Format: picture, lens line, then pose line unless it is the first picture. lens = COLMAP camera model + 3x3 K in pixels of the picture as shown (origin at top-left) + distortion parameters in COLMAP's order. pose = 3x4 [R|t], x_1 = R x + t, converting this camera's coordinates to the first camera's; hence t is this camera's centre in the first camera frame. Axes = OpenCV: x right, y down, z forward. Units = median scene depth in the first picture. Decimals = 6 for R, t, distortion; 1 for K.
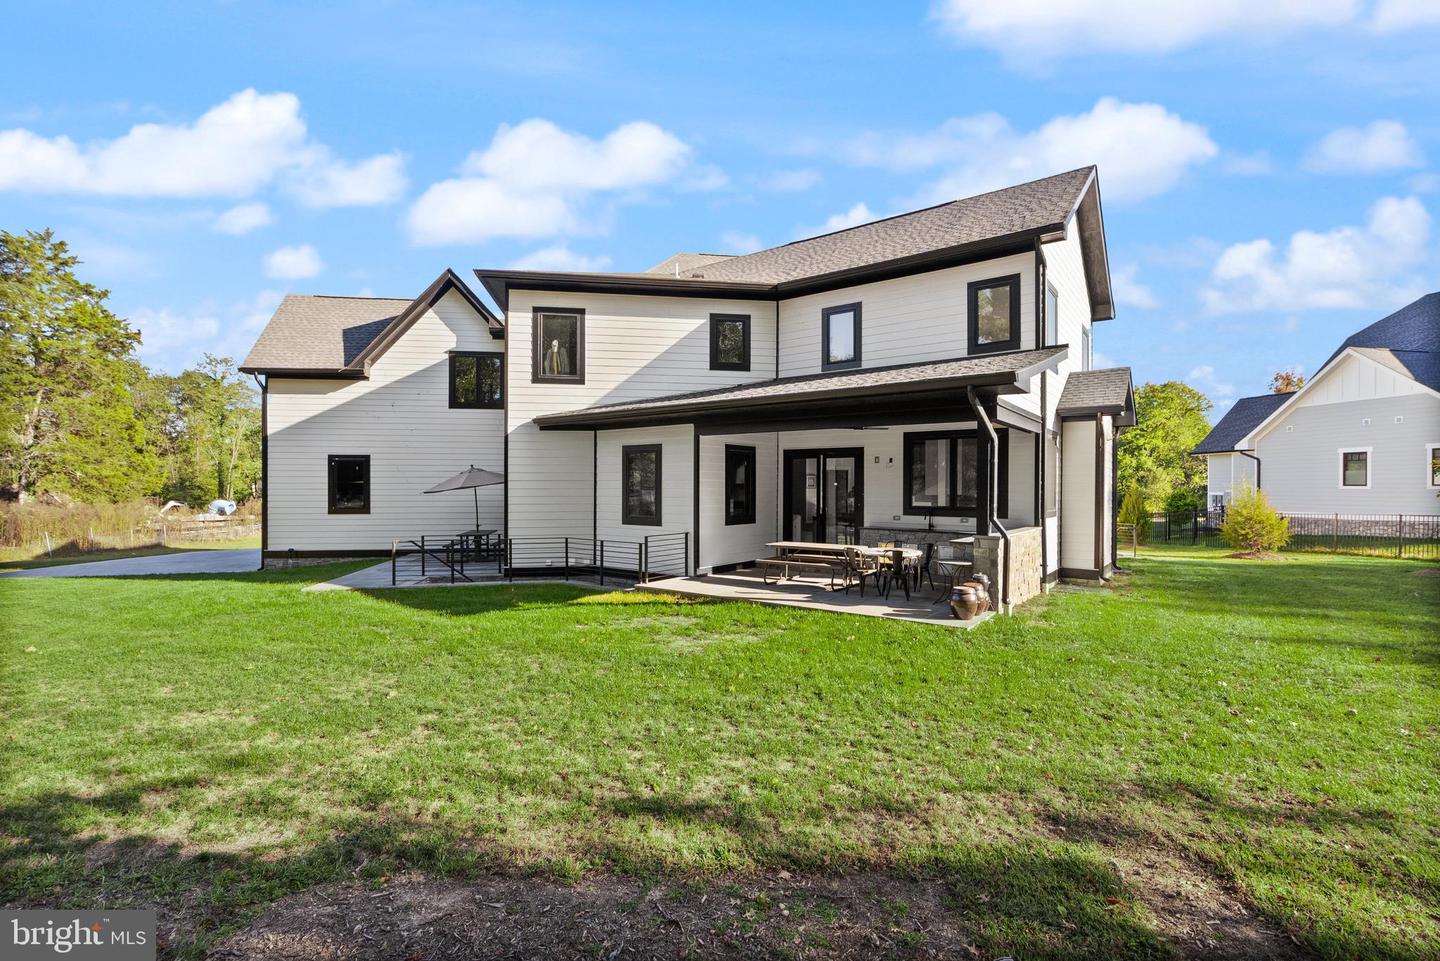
lens RADIAL K [[651.4, 0, 722.9], [0, 651.4, 486.0], [0, 0, 1]] dist [0.001380, 0.000405]
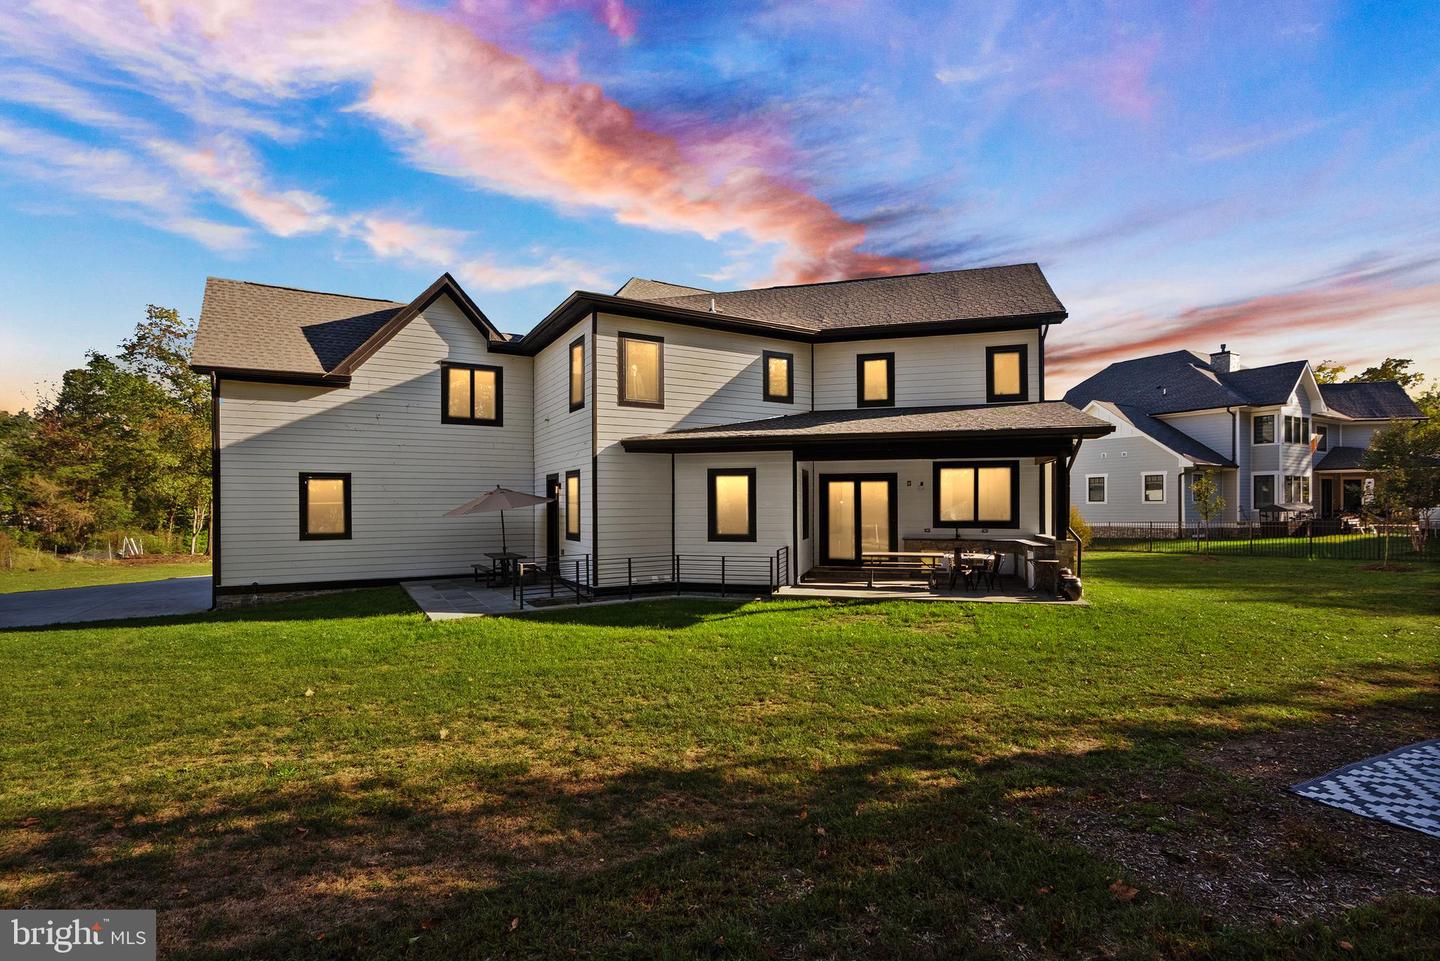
lens RADIAL K [[666.1, 0, 718.8], [0, 666.1, 496.3], [0, 0, 1]] dist [0.003161, 0.000435]
pose [[0.933412, -0.001049, 0.358806, -0.514249], [0.005546, 0.999918, -0.011506, -0.002810], [-0.358765, 0.012730, 0.933341, -0.032274]]
